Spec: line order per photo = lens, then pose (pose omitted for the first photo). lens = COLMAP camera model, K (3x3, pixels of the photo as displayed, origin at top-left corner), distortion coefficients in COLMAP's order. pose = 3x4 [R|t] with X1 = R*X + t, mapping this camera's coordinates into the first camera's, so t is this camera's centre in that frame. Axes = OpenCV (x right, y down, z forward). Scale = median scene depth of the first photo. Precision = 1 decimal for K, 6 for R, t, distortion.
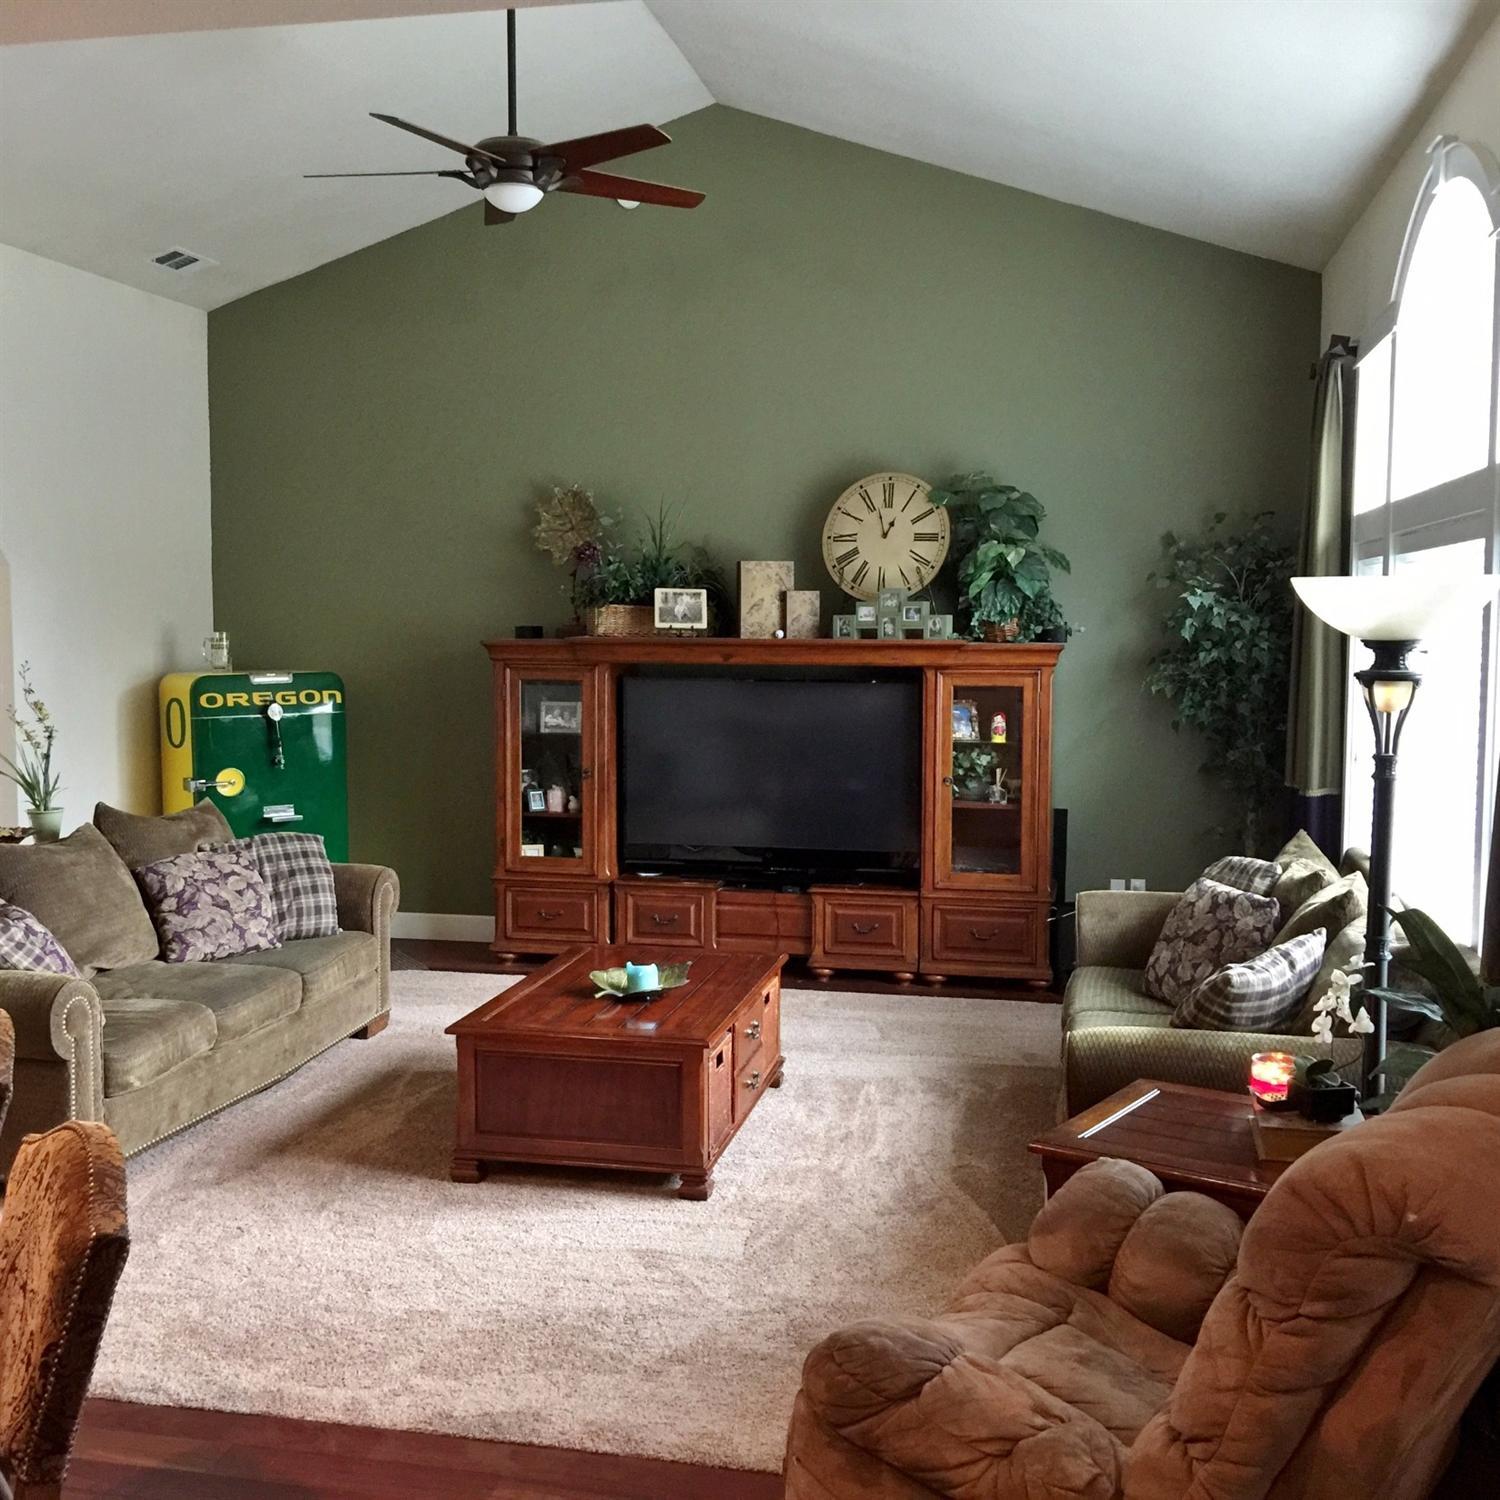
lens RADIAL K [[1712.3, 0, 751.1], [0, 1712.3, 753.4], [0, 0, 1]] dist [0.043417, 0.000000]
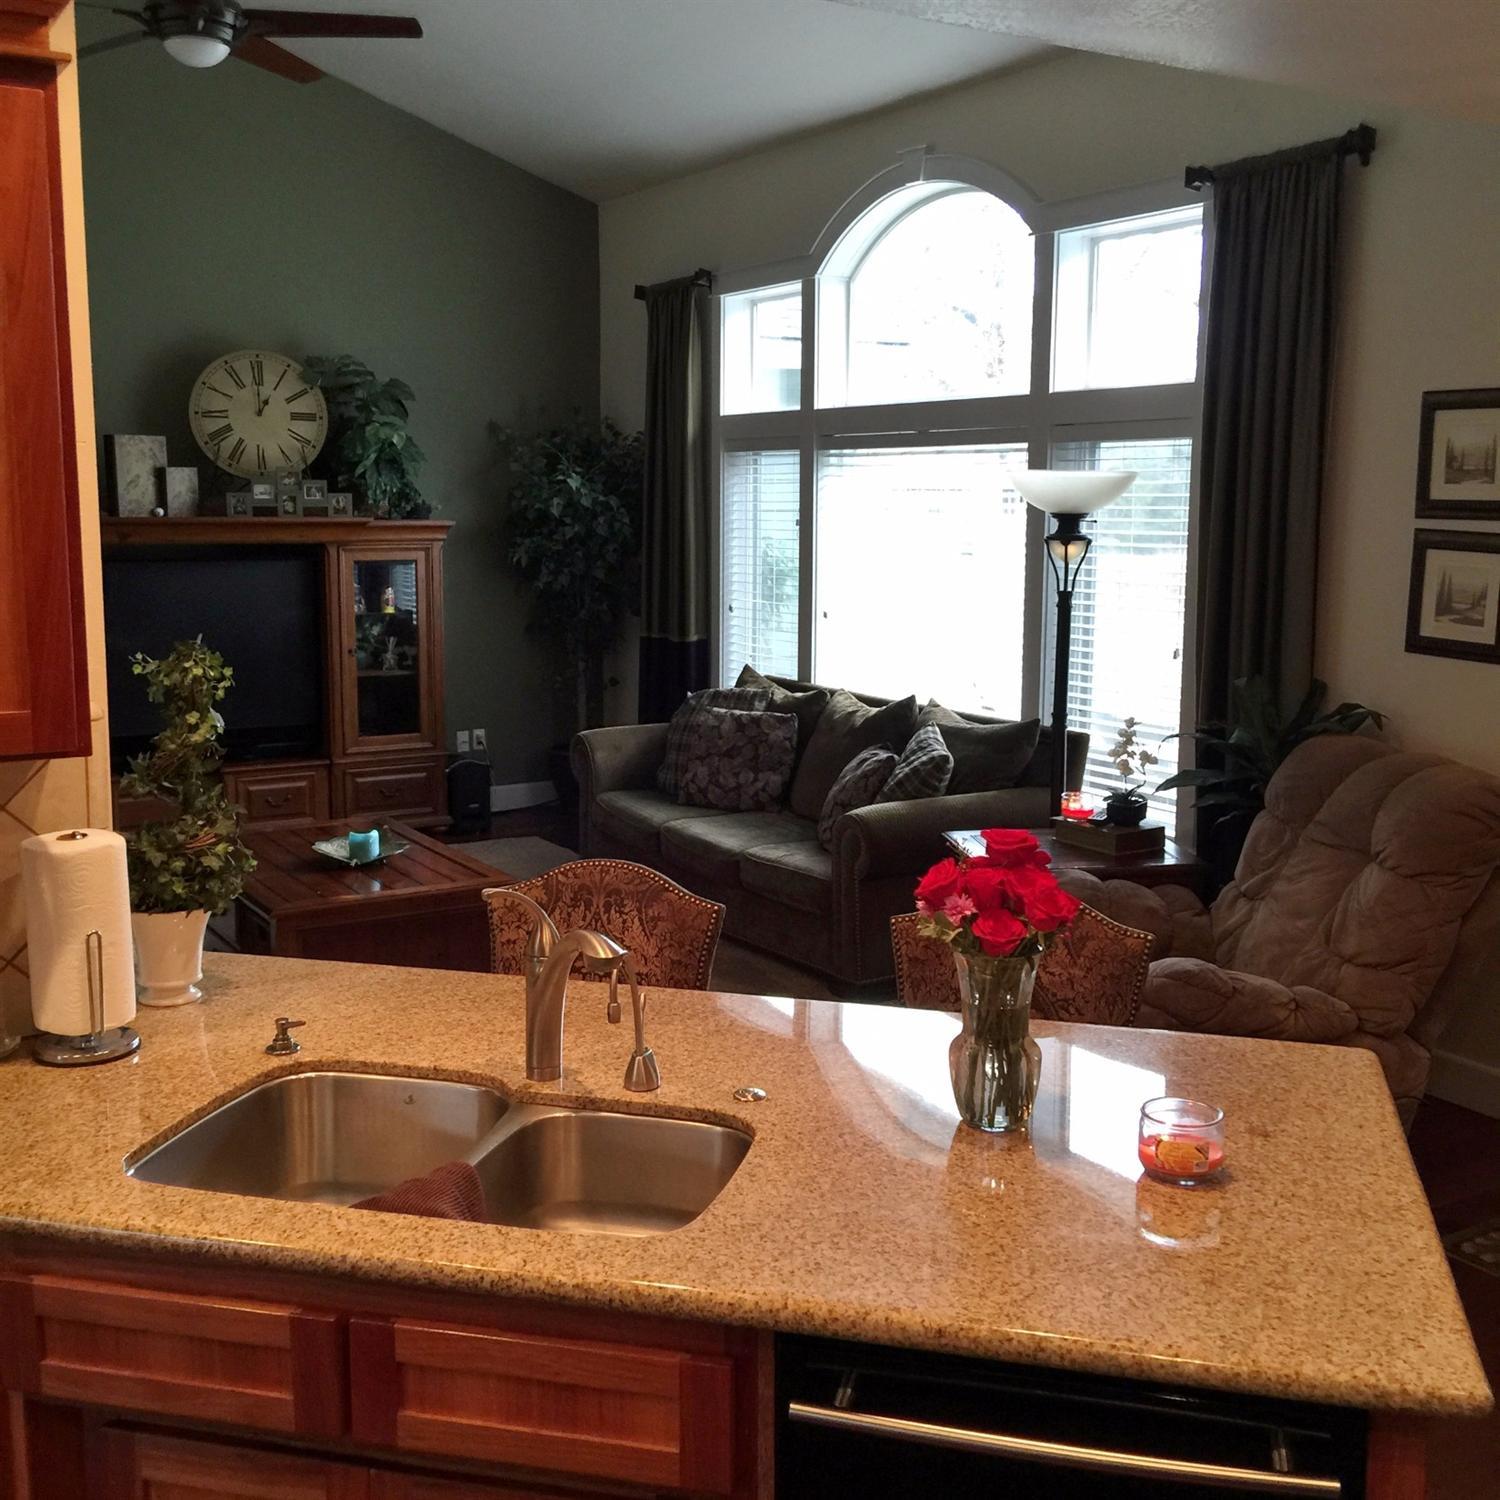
lens RADIAL K [[1712.3, 0, 754.5], [0, 1712.3, 748.1], [0, 0, 1]] dist [0.043417, 0.000000]
pose [[0.692312, -0.103146, 0.714188, -0.470089], [0.054962, 0.994394, 0.090336, -0.006837], [-0.719502, -0.023288, 0.694100, 0.084031]]
